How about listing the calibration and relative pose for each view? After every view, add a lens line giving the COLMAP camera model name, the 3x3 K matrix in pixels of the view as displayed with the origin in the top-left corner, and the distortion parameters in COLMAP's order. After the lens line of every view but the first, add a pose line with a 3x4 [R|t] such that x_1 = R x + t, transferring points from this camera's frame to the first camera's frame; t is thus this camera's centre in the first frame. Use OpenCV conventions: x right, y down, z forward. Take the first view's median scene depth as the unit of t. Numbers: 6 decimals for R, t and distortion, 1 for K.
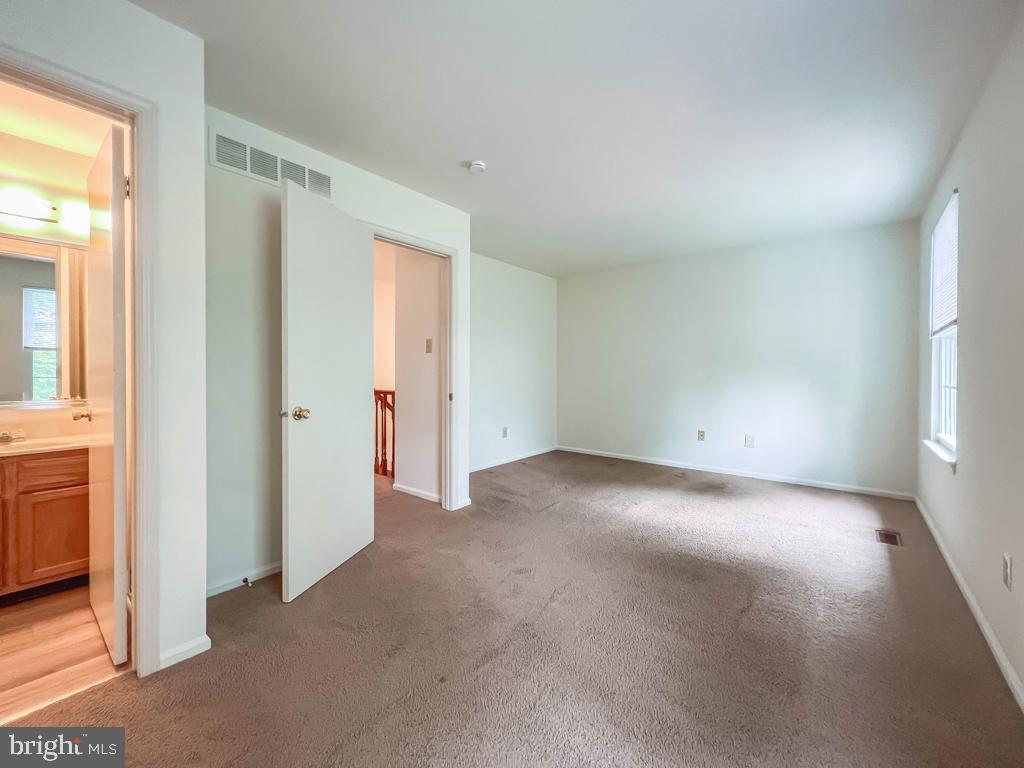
lens RADIAL K [[423.5, 0, 512.0], [0, 423.5, 384.0], [0, 0, 1]] dist [0.000856, 0.000011]
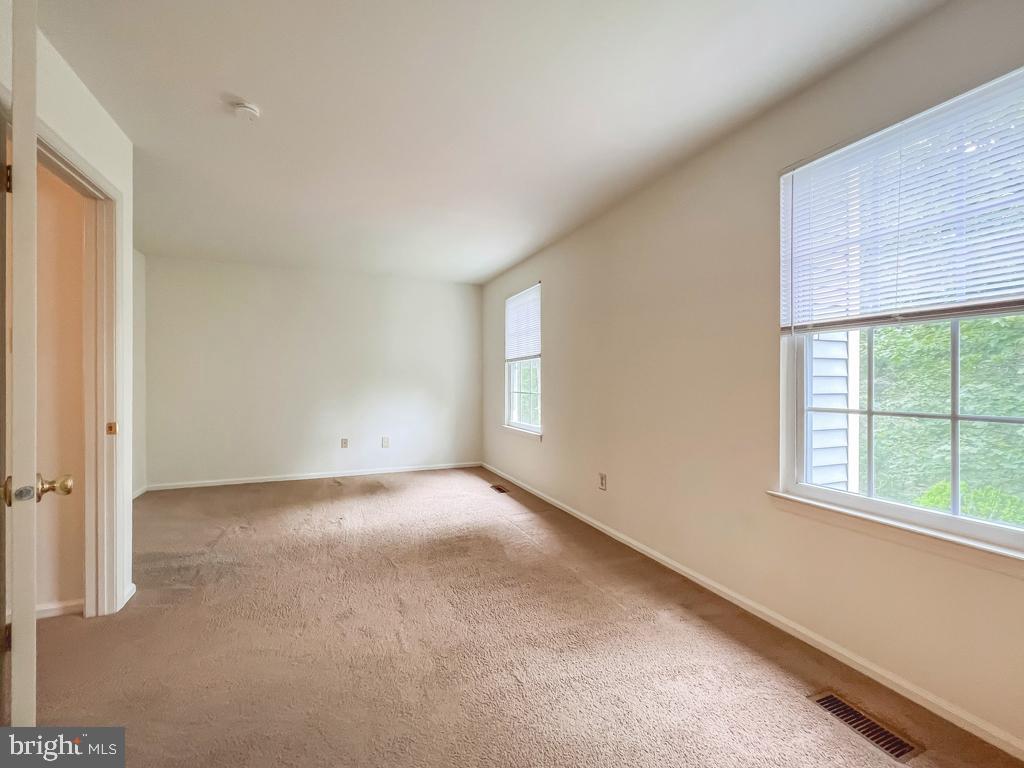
lens RADIAL K [[420.4, 0, 512.0], [0, 420.4, 384.0], [0, 0, 1]] dist [0.000454, -0.000268]
pose [[0.466162, -0.004334, 0.884689, -0.449289], [0.022338, 0.999727, -0.006873, -0.013997], [-0.884417, 0.022967, 0.466131, 0.224335]]
